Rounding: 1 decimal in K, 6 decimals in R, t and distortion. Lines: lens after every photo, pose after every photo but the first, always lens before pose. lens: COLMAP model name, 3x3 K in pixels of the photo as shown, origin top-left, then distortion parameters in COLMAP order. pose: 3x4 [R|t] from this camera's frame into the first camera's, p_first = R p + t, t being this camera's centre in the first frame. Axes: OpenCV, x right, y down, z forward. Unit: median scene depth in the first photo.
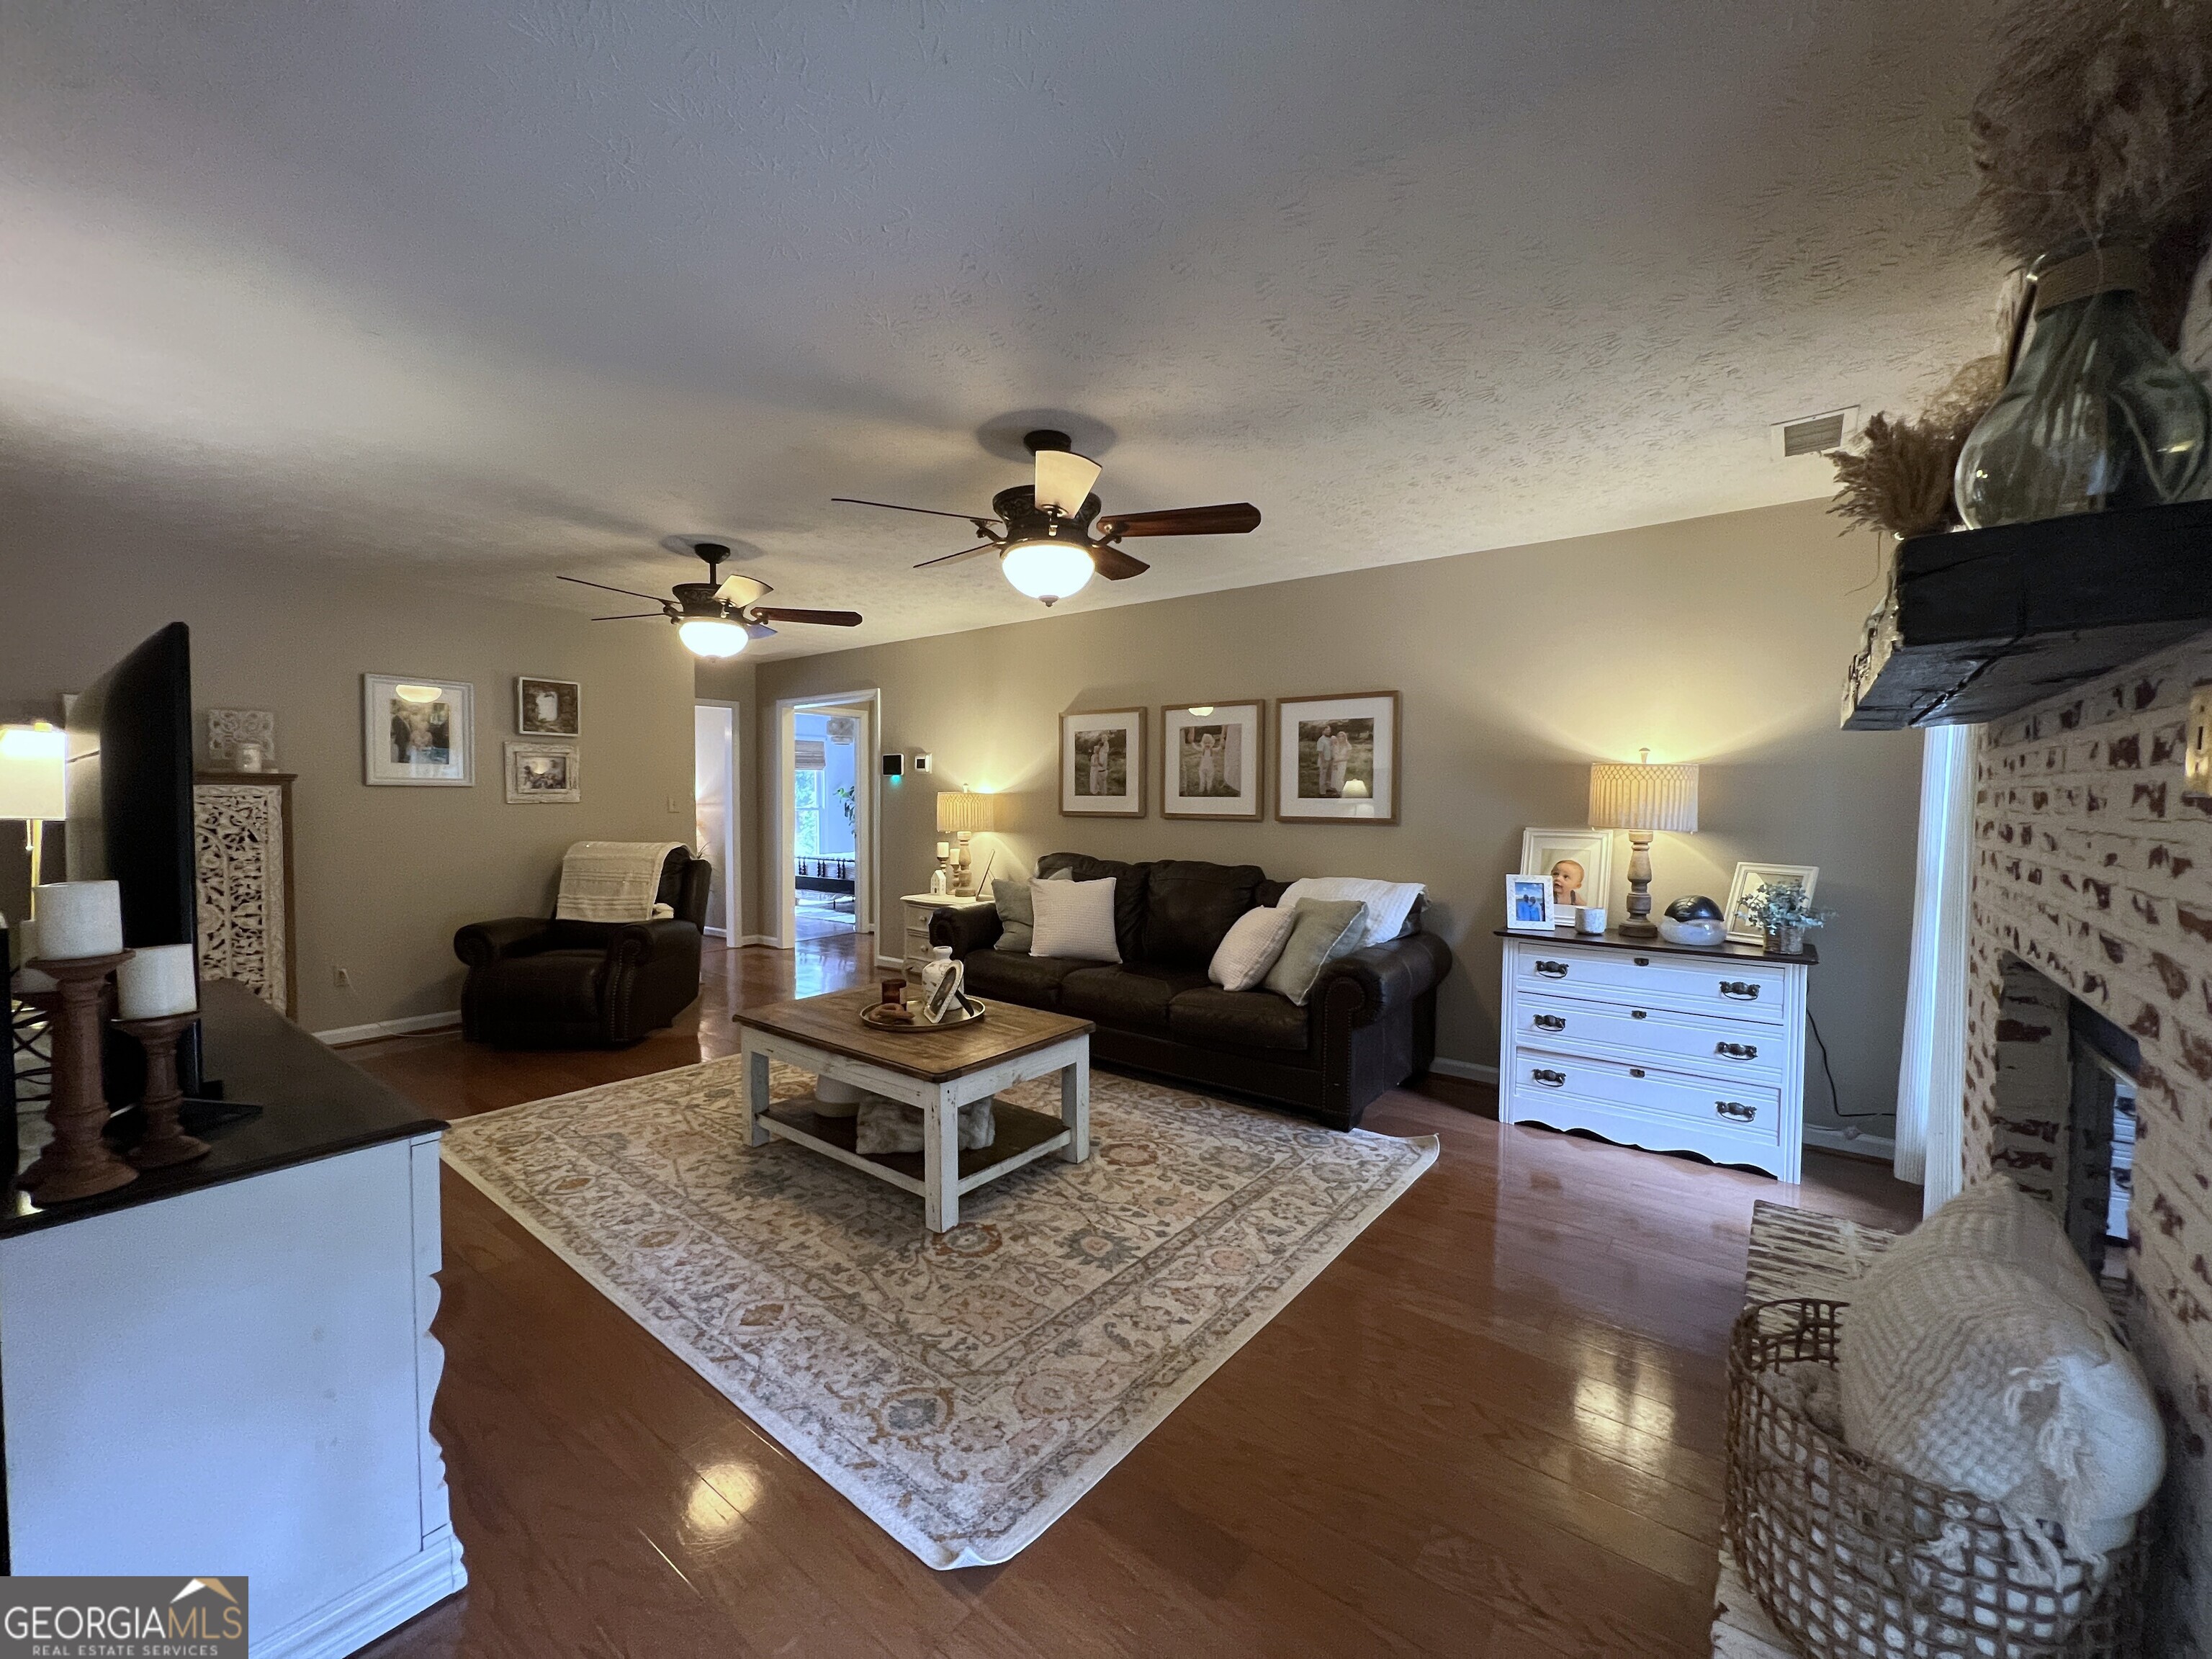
lens RADIAL K [[887.8, 0, 1102.3], [0, 887.8, 830.1], [0, 0, 1]] dist [0.000010, 0.000103]
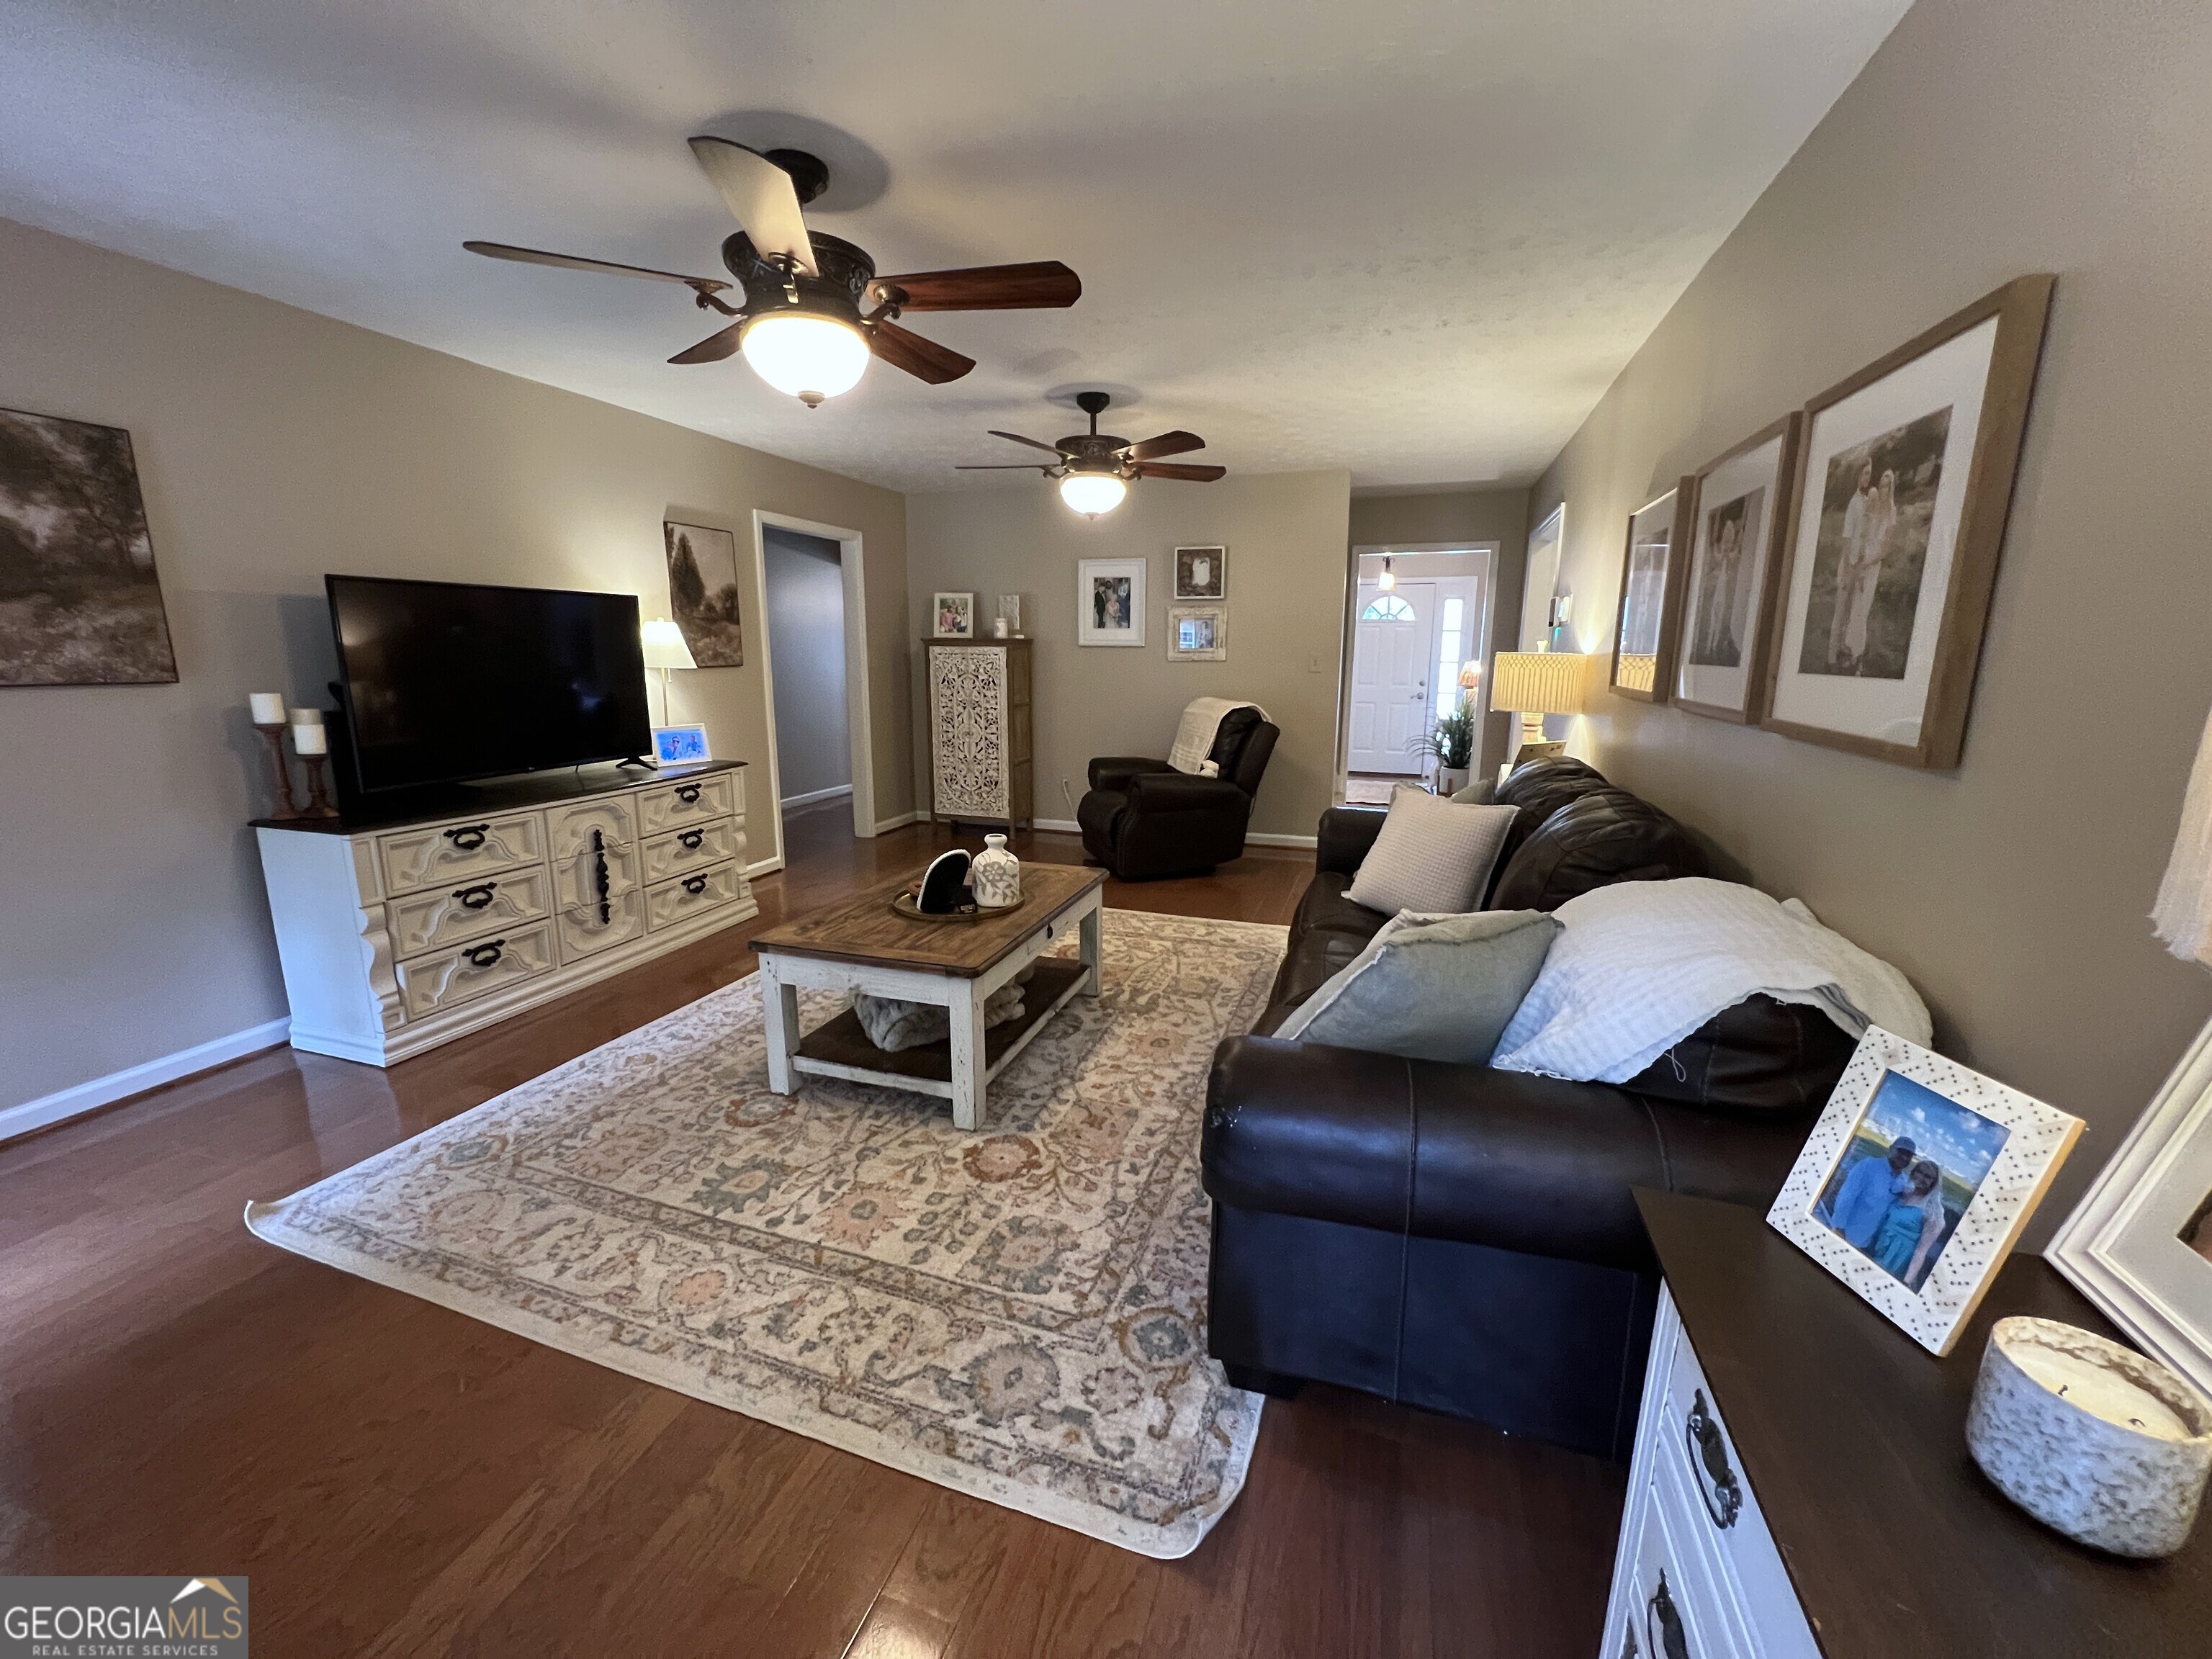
lens RADIAL K [[887.8, 0, 1102.5], [0, 887.8, 826.7], [0, 0, 1]] dist [0.000010, 0.000103]
pose [[0.325717, 0.185426, -0.927106, 0.592897], [-0.038648, 0.982371, 0.182901, -0.035769], [0.944677, -0.023743, 0.327141, 0.728162]]
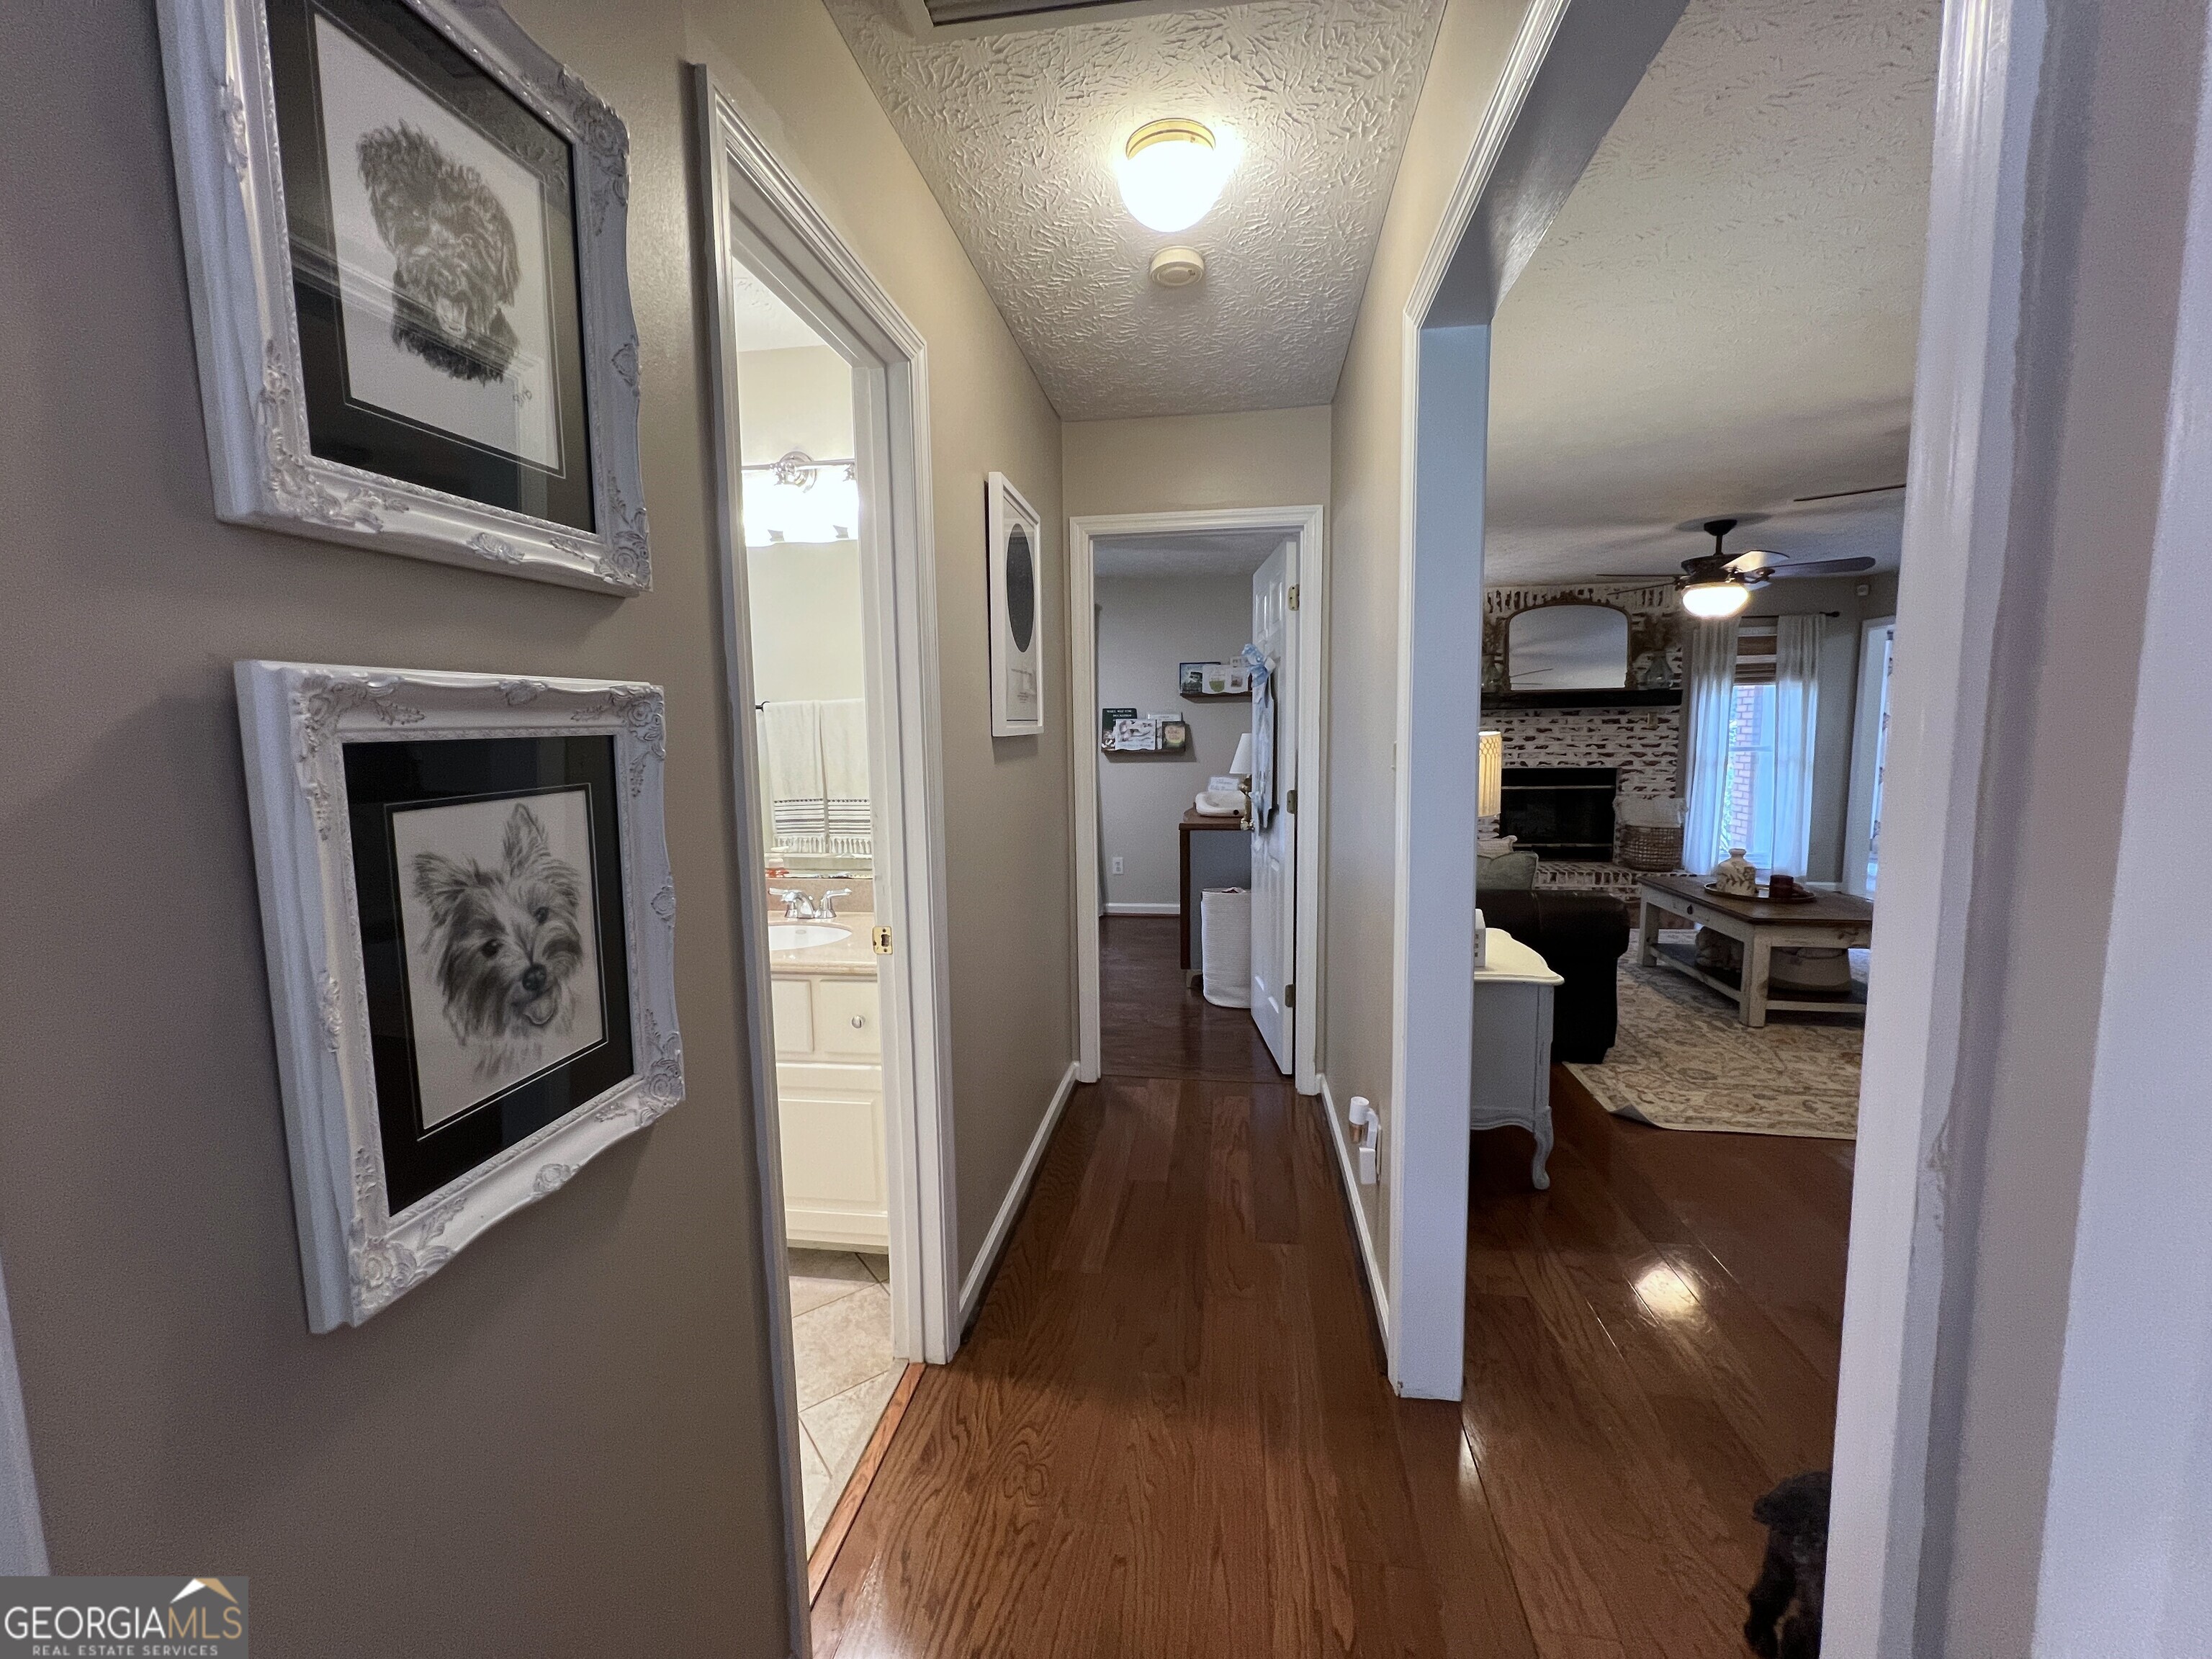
lens RADIAL K [[883.7, 0, 1107.2], [0, 883.7, 824.5], [0, 0, 1]] dist [-0.003359, 0.000818]
pose [[-0.491177, -0.088917, 0.866510, -0.751053], [0.046069, 0.990732, 0.127778, -0.098205], [-0.869841, 0.102681, -0.482528, 2.161690]]
